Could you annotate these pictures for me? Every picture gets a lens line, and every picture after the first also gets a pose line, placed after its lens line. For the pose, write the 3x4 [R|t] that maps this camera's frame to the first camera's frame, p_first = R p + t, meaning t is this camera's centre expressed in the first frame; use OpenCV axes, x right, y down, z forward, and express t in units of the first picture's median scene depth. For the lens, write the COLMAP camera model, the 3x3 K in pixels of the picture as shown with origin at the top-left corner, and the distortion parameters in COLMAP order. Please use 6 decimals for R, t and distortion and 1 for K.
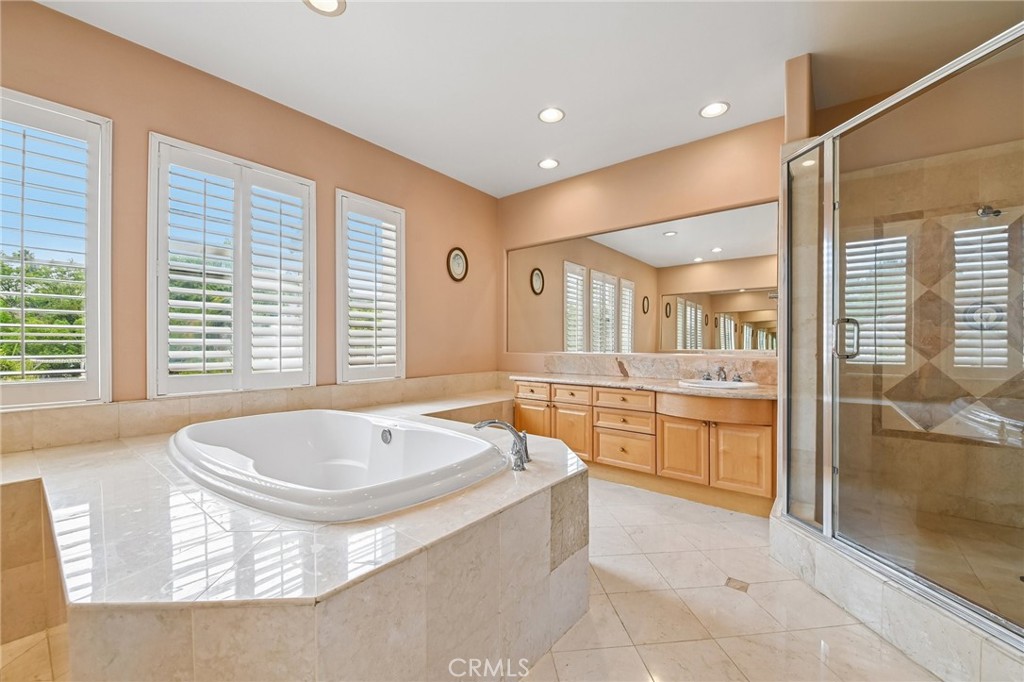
lens RADIAL K [[389.6, 0, 516.4], [0, 389.6, 343.5], [0, 0, 1]] dist [0.001385, -0.000109]
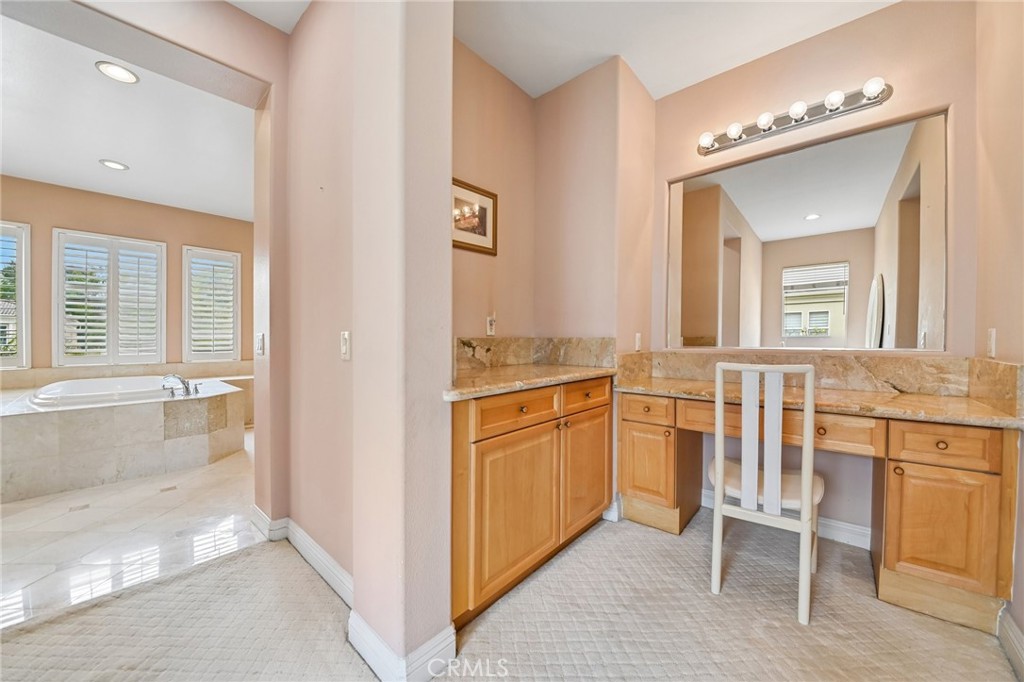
lens RADIAL K [[362.5, 0, 507.3], [0, 362.5, 340.1], [0, 0, 1]] dist [-0.001115, -0.000245]
pose [[0.997152, 0.004449, -0.075292, 1.318821], [-0.003850, 0.999960, 0.008093, -0.012200], [0.075325, -0.007780, 0.997129, -0.562811]]
